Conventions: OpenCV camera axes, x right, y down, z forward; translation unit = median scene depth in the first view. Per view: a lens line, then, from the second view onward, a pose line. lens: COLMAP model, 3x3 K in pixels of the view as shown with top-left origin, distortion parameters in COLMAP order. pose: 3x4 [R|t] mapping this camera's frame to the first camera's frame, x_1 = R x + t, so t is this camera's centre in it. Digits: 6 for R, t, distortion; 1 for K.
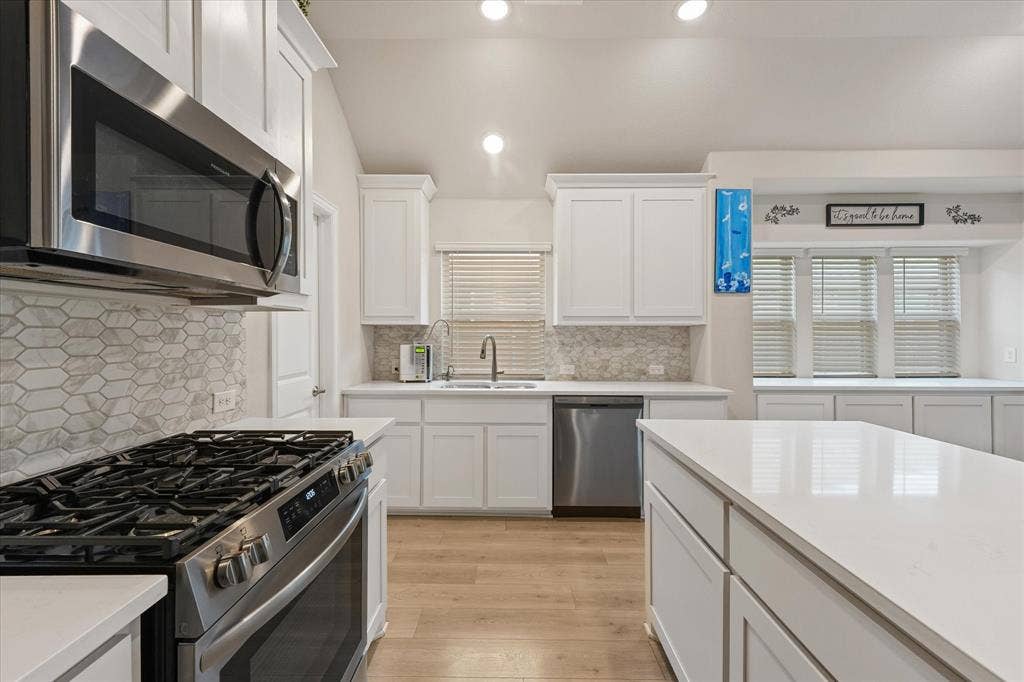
lens RADIAL K [[410.7, 0, 507.9], [0, 410.7, 334.0], [0, 0, 1]] dist [0.002517, 0.000101]
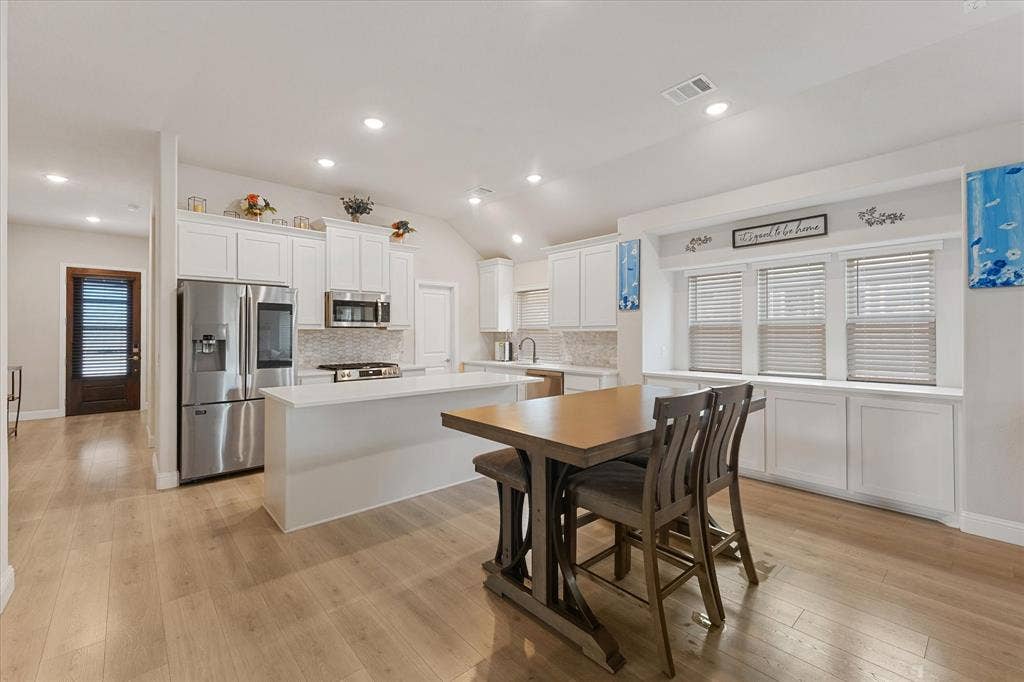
lens RADIAL K [[410.7, 0, 507.9], [0, 410.7, 334.0], [0, 0, 1]] dist [0.002517, 0.000101]
pose [[0.680376, -0.003678, -0.732854, 1.294614], [0.002873, 0.999993, -0.002351, -0.008536], [0.732857, -0.000506, 0.680382, -0.336310]]
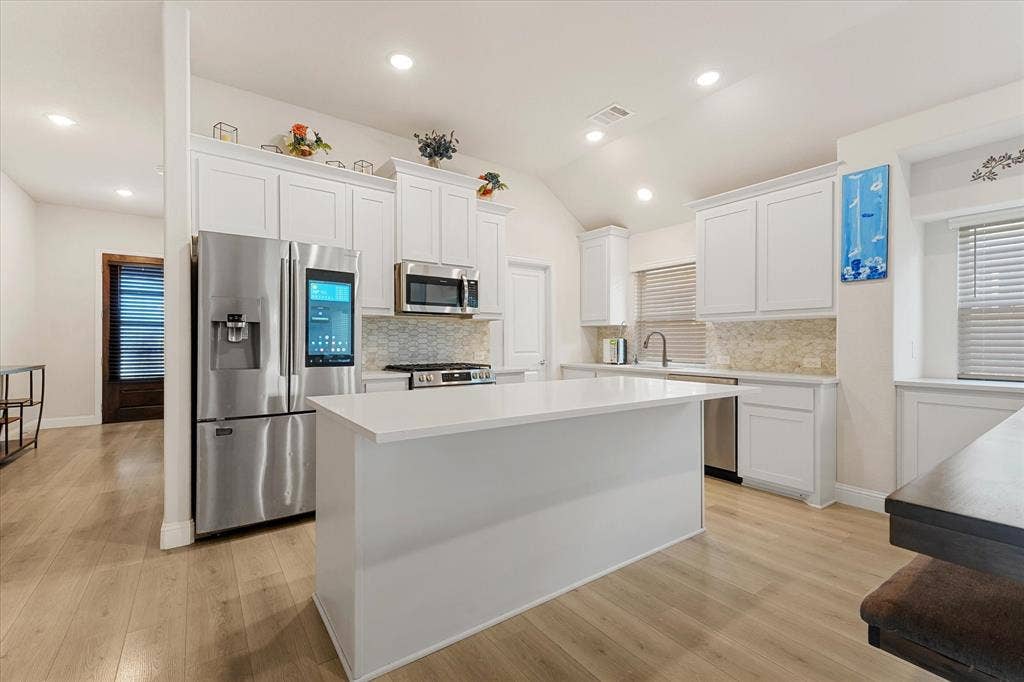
lens RADIAL K [[425.4, 0, 506.5], [0, 425.4, 344.7], [0, 0, 1]] dist [0.005815, 0.000001]
pose [[0.592662, 0.003478, -0.805444, 0.817752], [0.000537, 0.999989, 0.004713, 0.040701], [0.805451, -0.003226, 0.592653, -0.232856]]
